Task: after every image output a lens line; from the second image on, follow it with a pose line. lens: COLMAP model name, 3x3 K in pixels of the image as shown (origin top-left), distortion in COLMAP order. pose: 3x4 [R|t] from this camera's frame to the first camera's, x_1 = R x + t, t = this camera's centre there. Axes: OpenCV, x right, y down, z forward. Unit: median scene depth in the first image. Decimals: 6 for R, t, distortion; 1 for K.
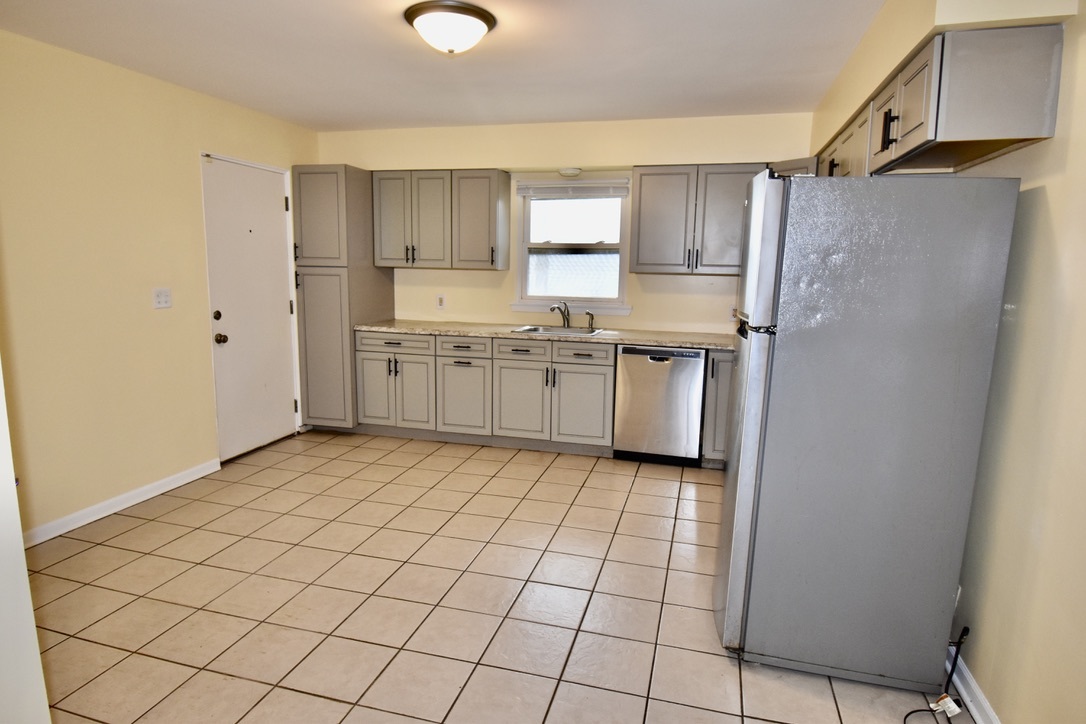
lens RADIAL K [[619.5, 0, 550.5], [0, 619.5, 364.9], [0, 0, 1]] dist [-0.004746, -0.003502]
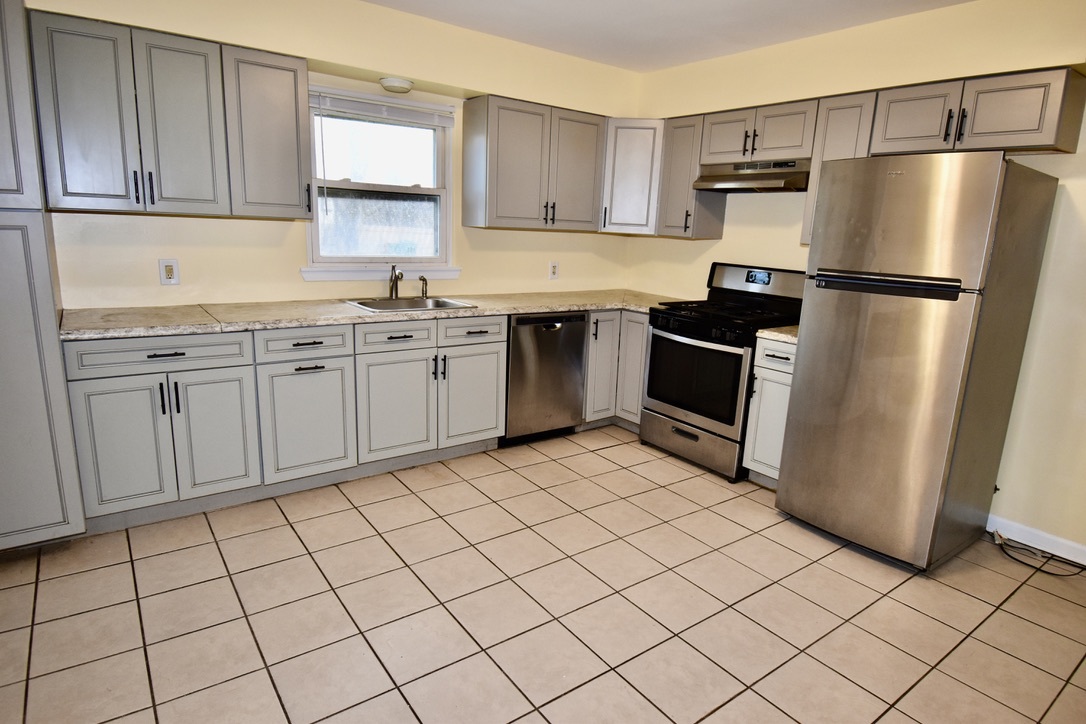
lens RADIAL K [[619.5, 0, 551.6], [0, 619.5, 357.5], [0, 0, 1]] dist [-0.004746, -0.003502]
pose [[0.603354, -0.158381, 0.781588, -0.482494], [0.087722, 0.987314, 0.132351, -0.076113], [-0.792634, -0.011292, 0.609593, 0.408117]]
